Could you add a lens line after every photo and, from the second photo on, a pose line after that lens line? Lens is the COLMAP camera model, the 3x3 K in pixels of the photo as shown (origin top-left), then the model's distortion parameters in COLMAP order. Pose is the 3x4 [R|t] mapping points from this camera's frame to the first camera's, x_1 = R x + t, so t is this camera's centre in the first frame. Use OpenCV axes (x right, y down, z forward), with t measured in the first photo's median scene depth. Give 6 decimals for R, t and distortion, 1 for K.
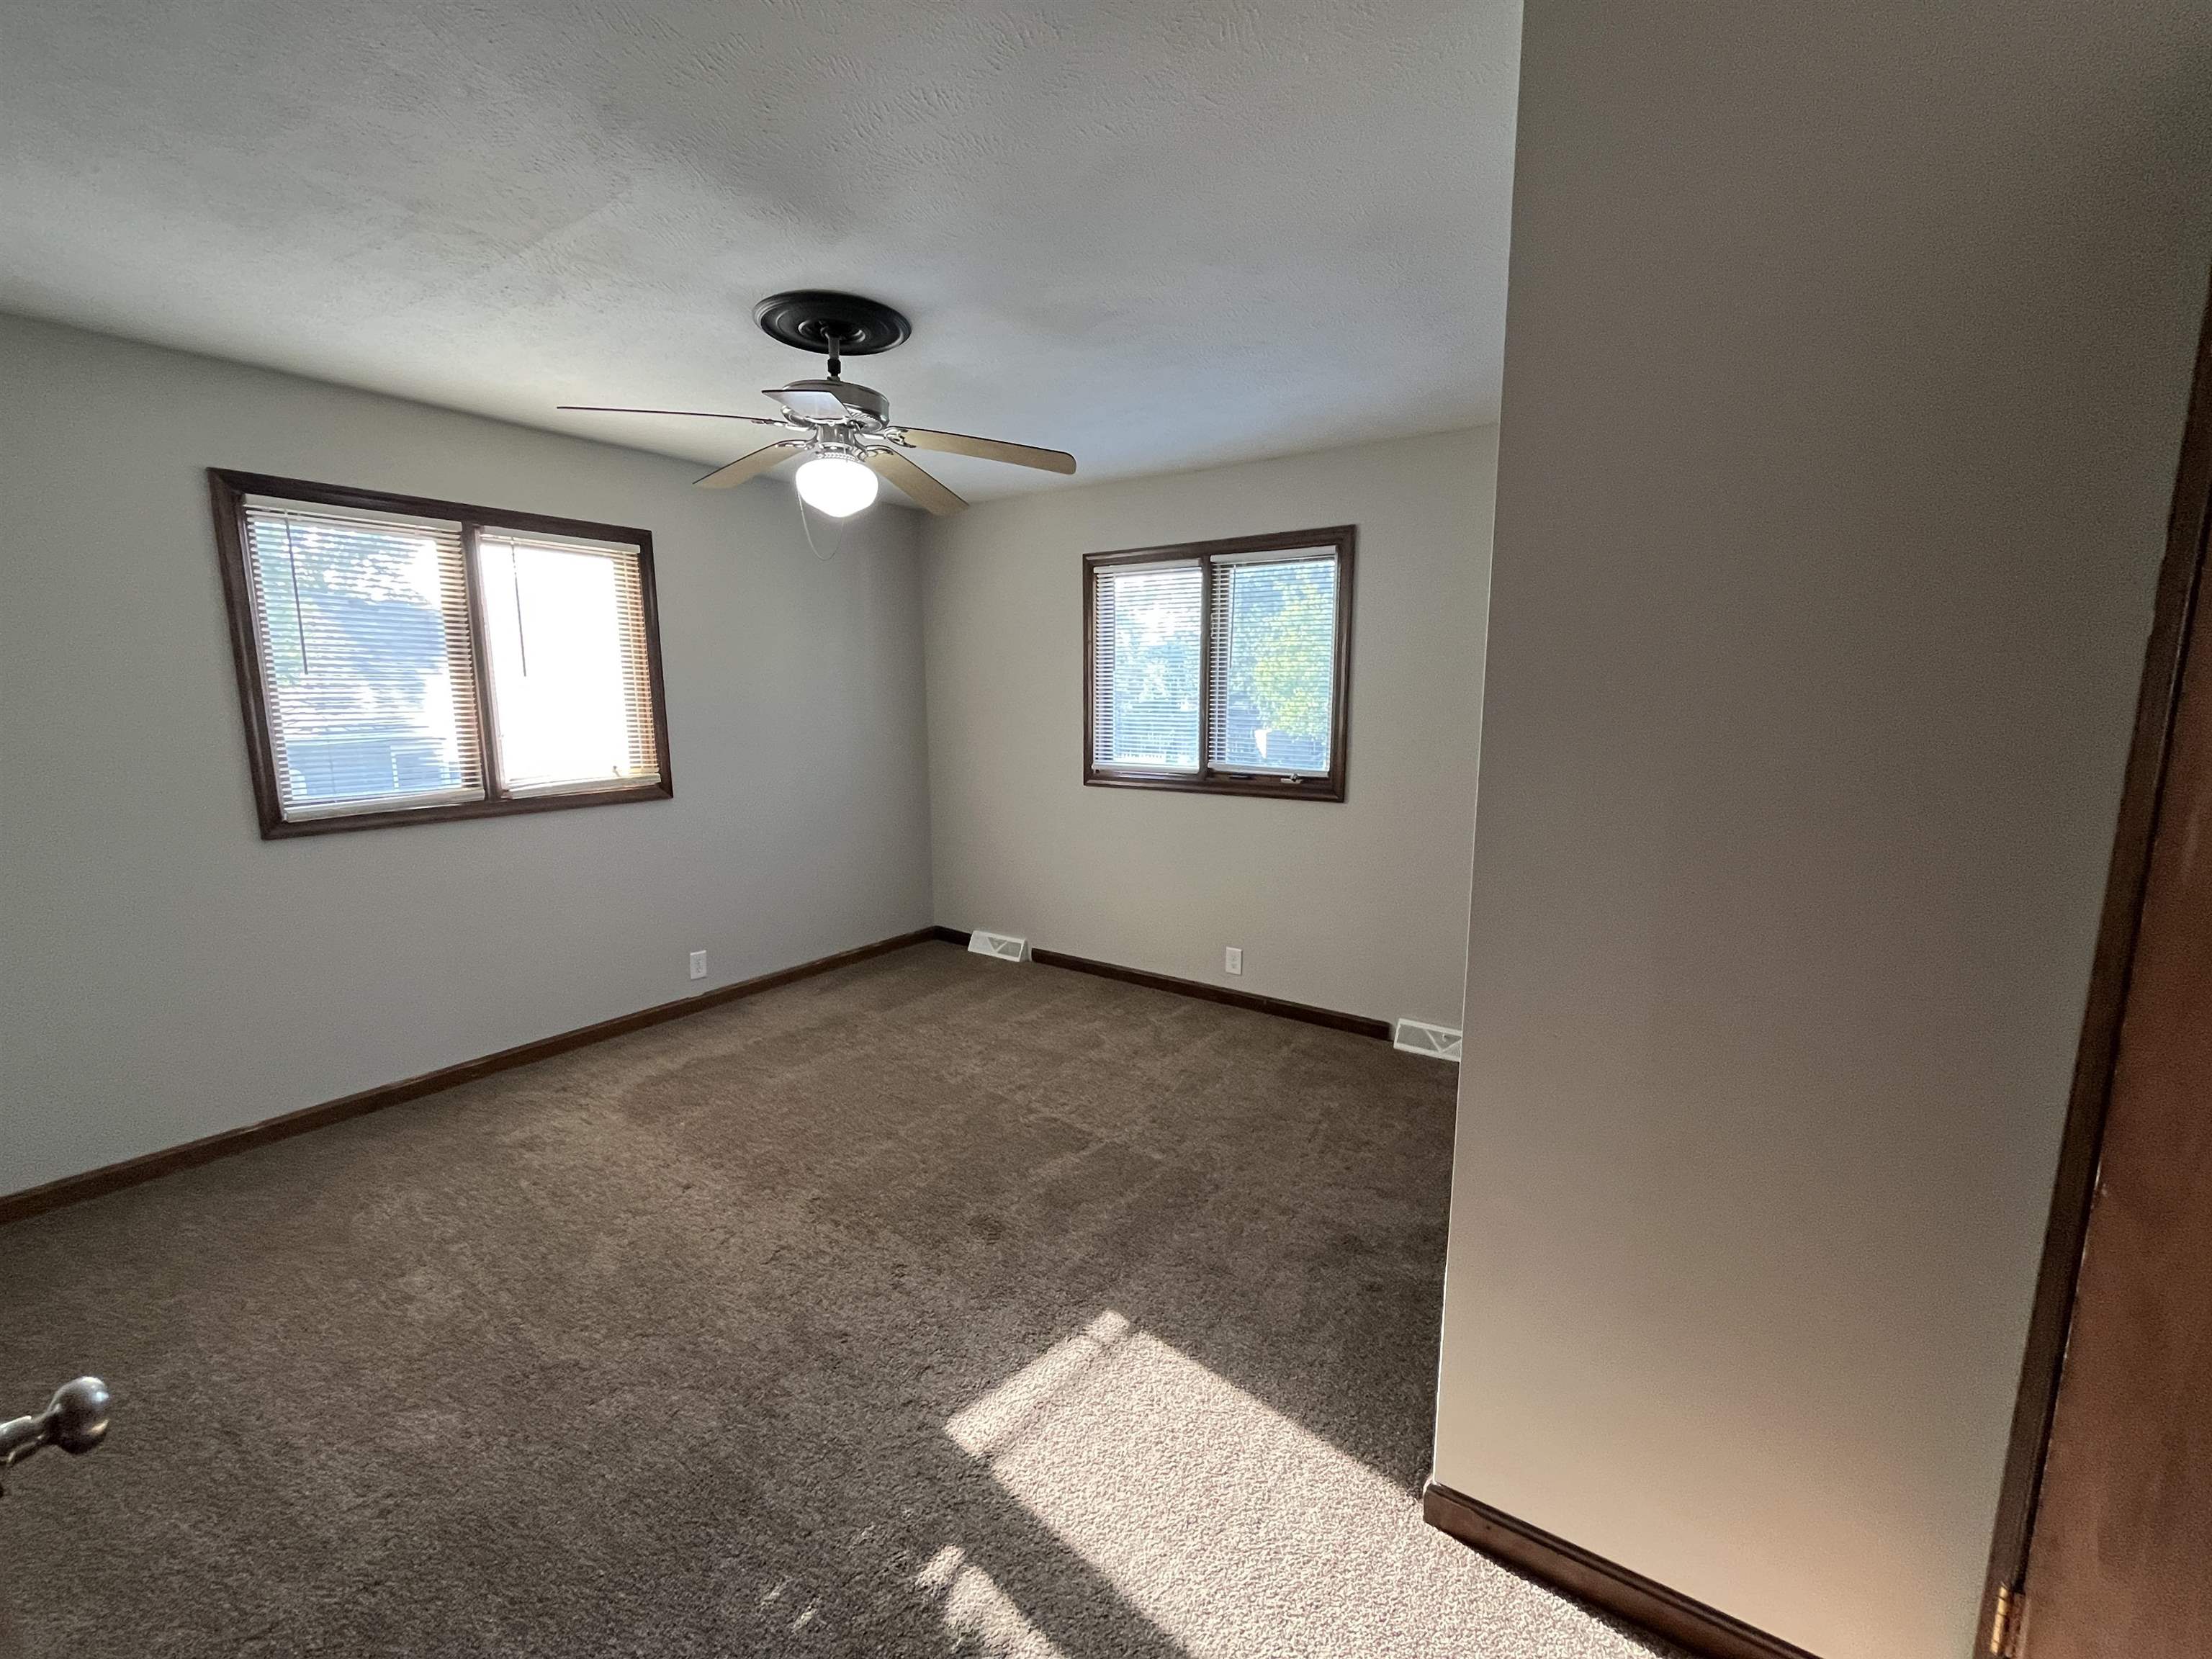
lens RADIAL K [[907.4, 0, 1088.5], [0, 907.4, 829.2], [0, 0, 1]] dist [-0.001953, -0.000028]
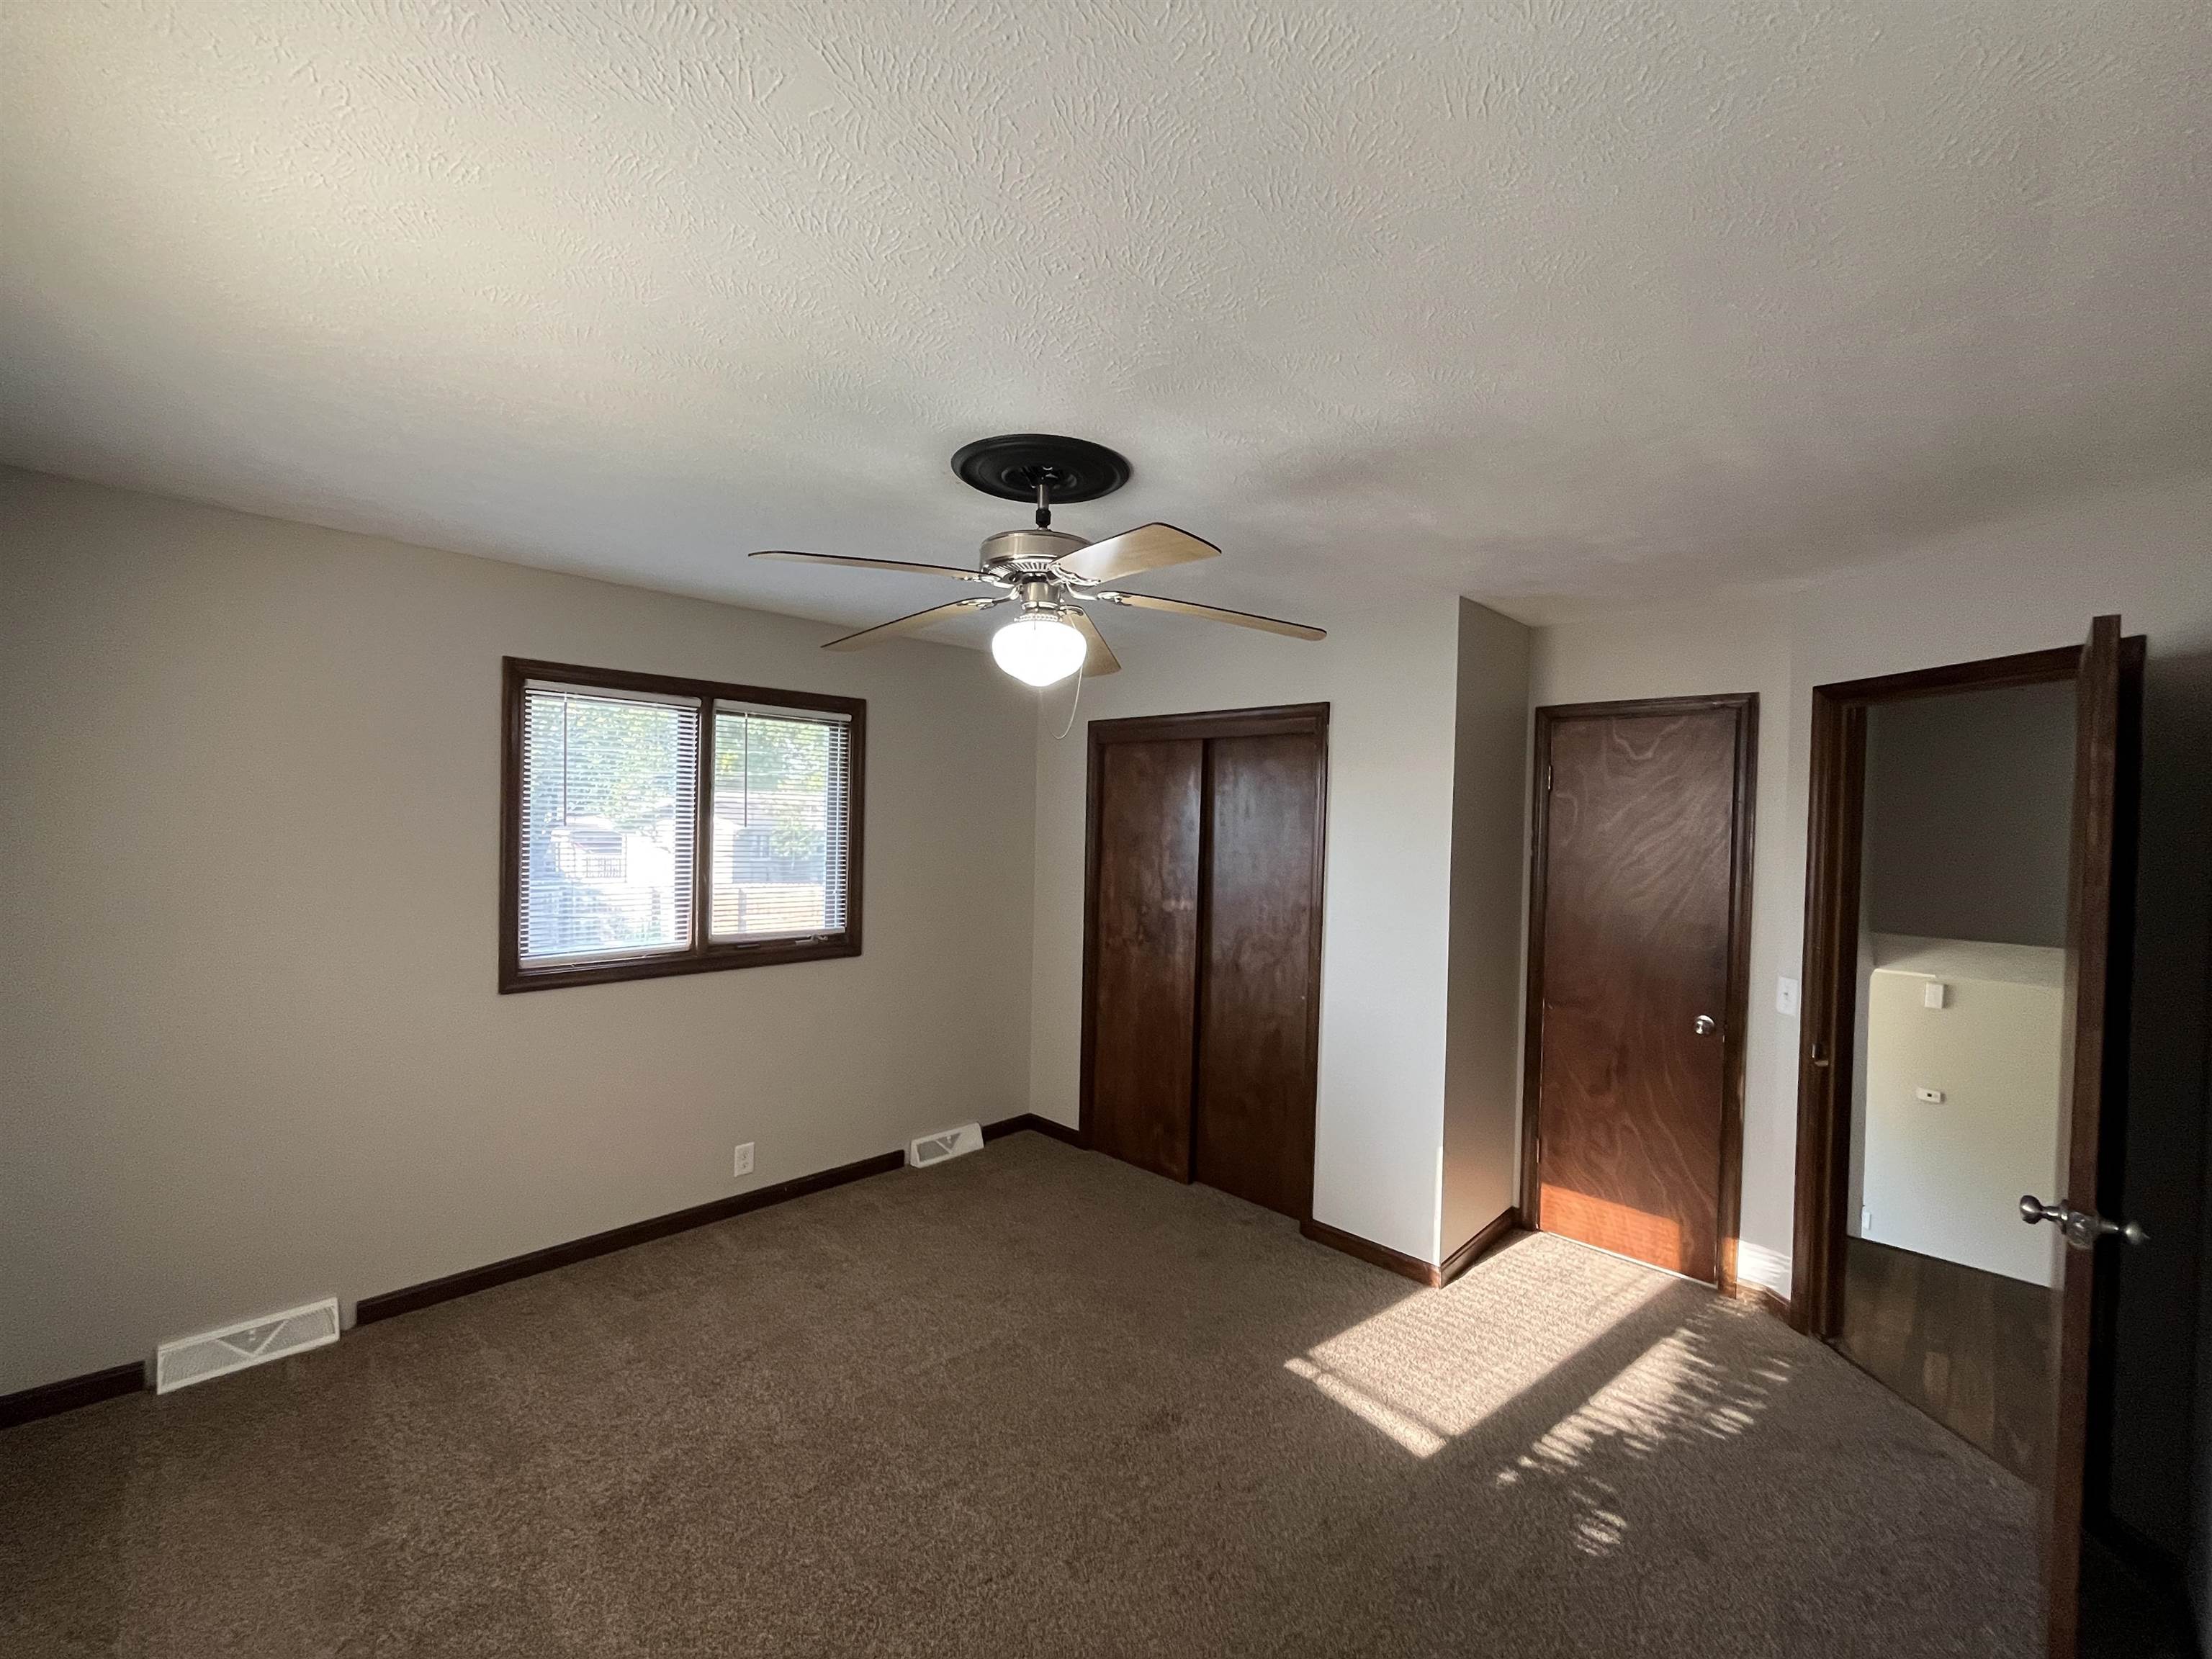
lens RADIAL K [[907.4, 0, 1120.0], [0, 907.4, 827.7], [0, 0, 1]] dist [-0.001953, -0.000028]
pose [[0.152383, -0.006993, 0.988297, -0.784816], [0.124448, 0.992152, -0.012168, -0.139634], [-0.980455, 0.124846, 0.152057, 0.587237]]
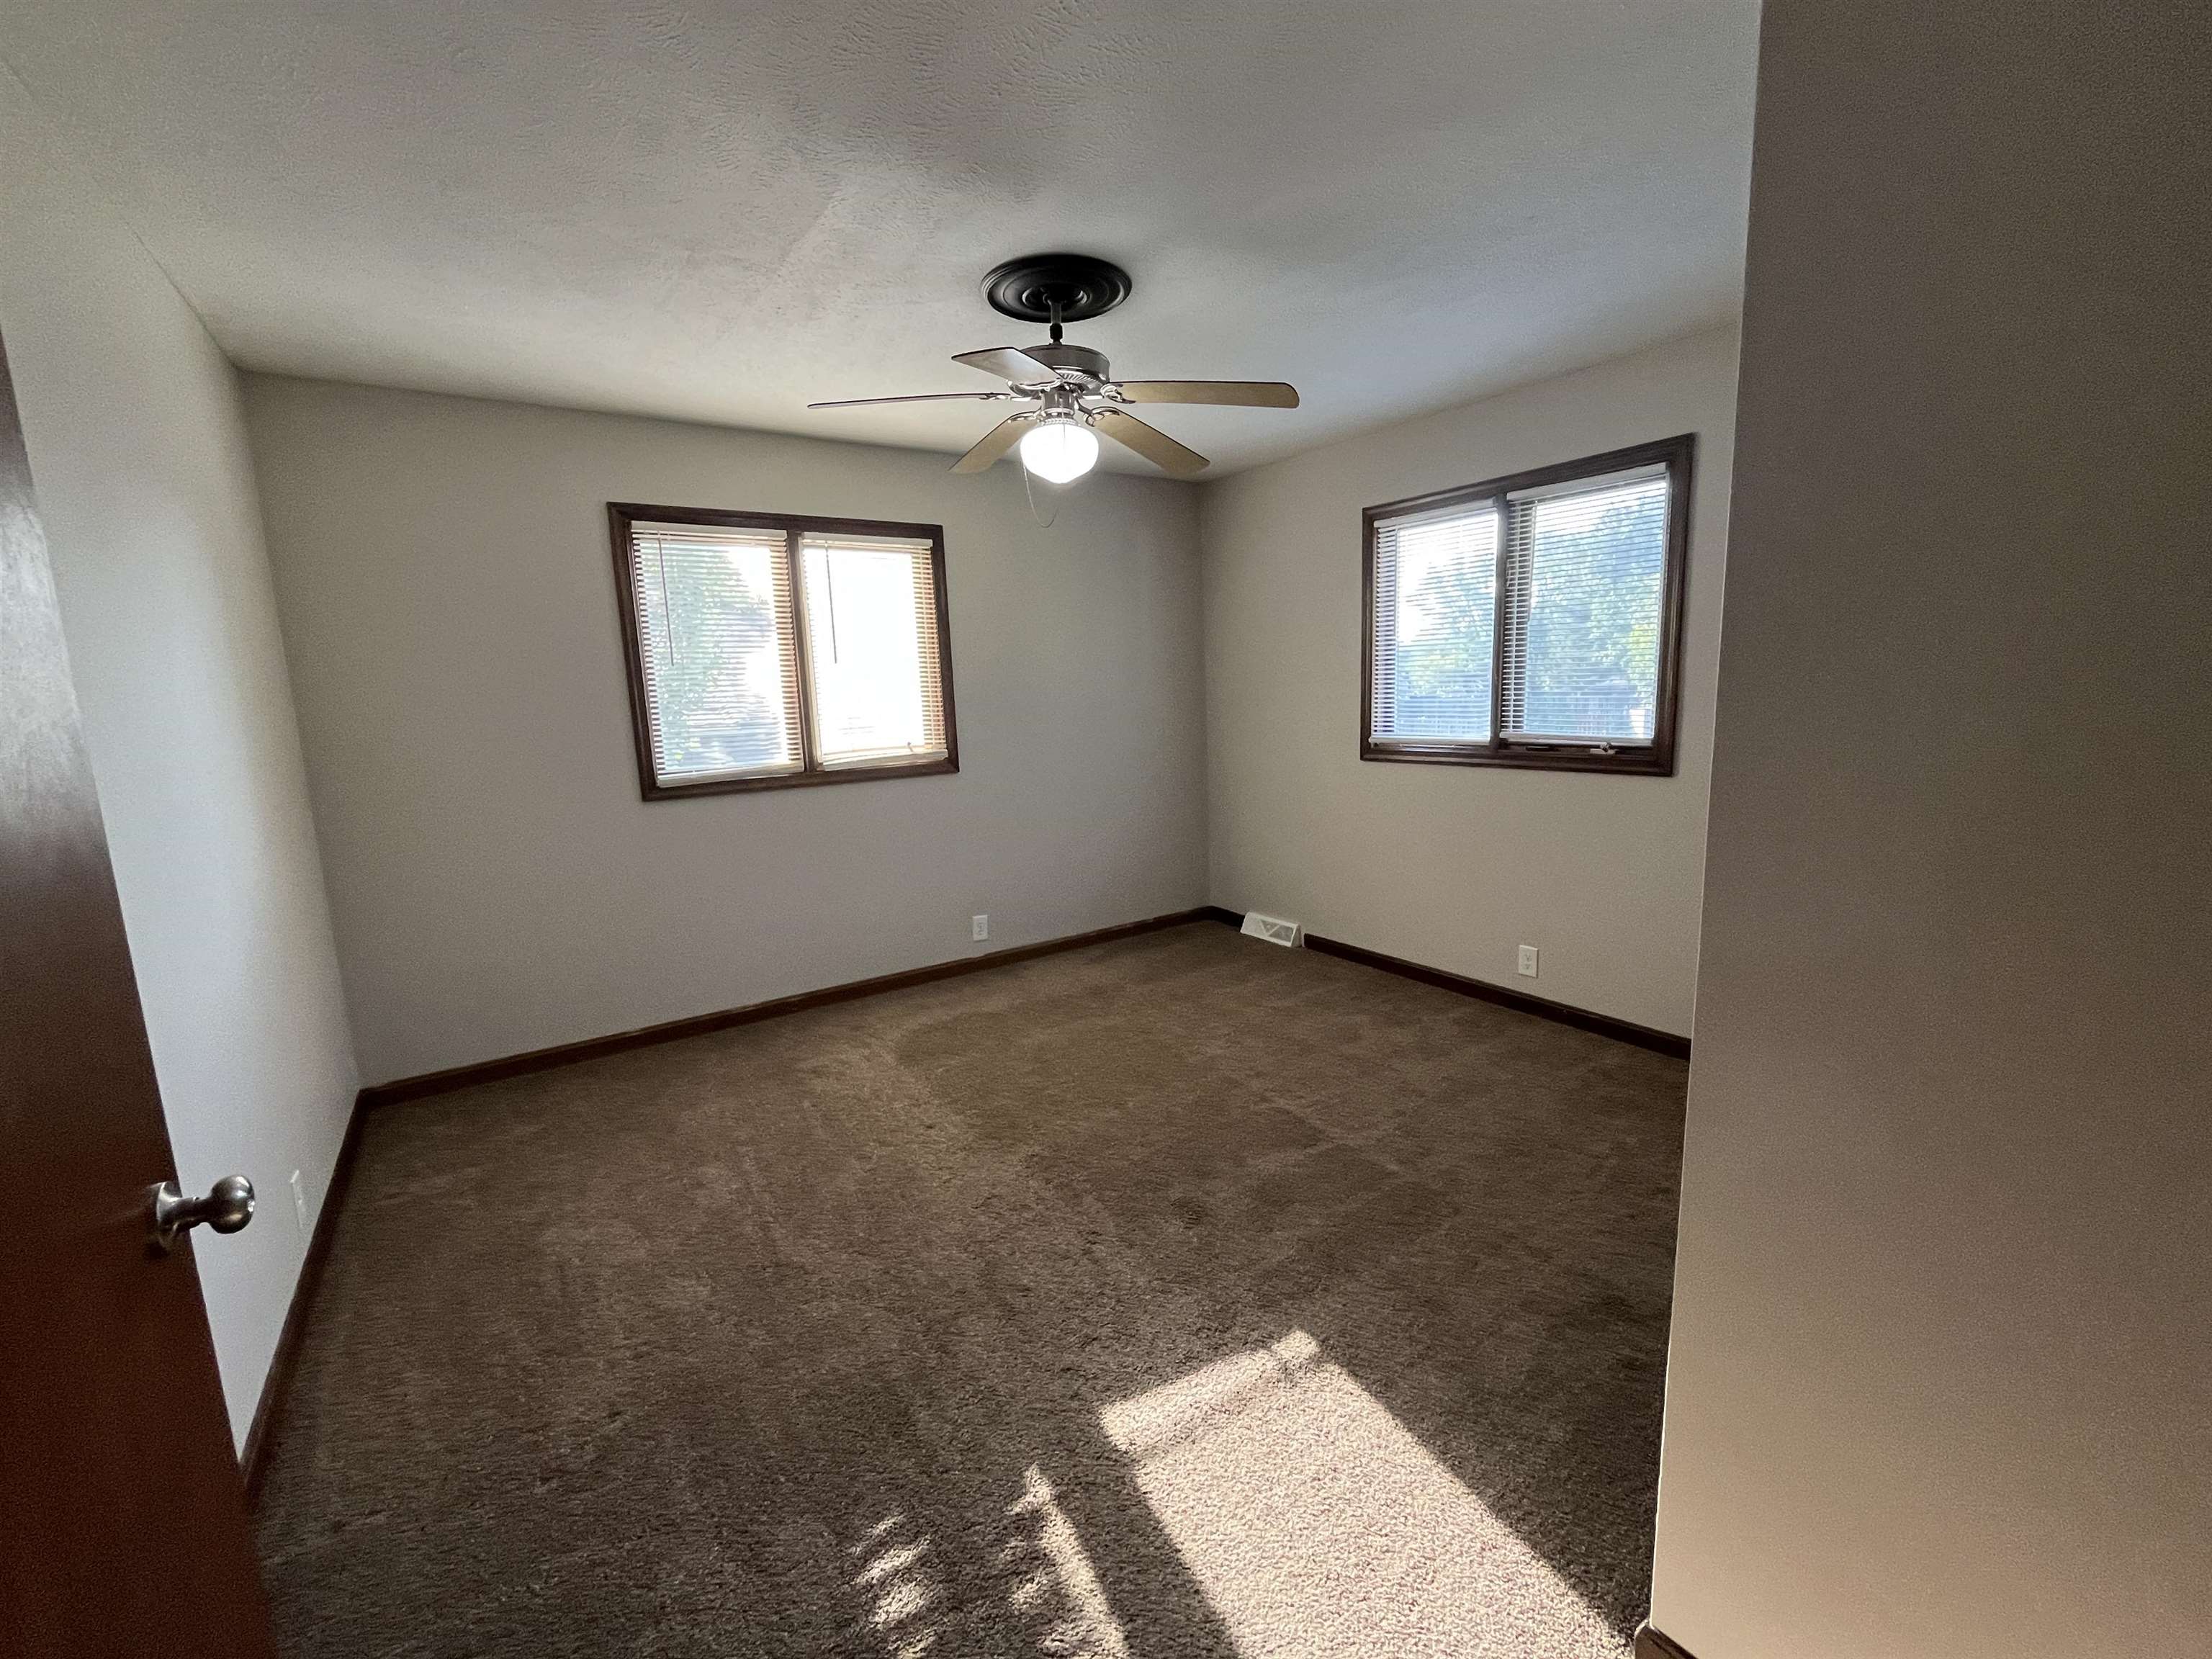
lens RADIAL K [[907.4, 0, 1093.5], [0, 907.4, 828.7], [0, 0, 1]] dist [-0.001953, -0.000028]
pose [[0.934750, 0.023057, -0.354556, 0.092907], [-0.019187, 0.999712, 0.014427, 0.017379], [0.354787, -0.006683, 0.934923, 0.052974]]
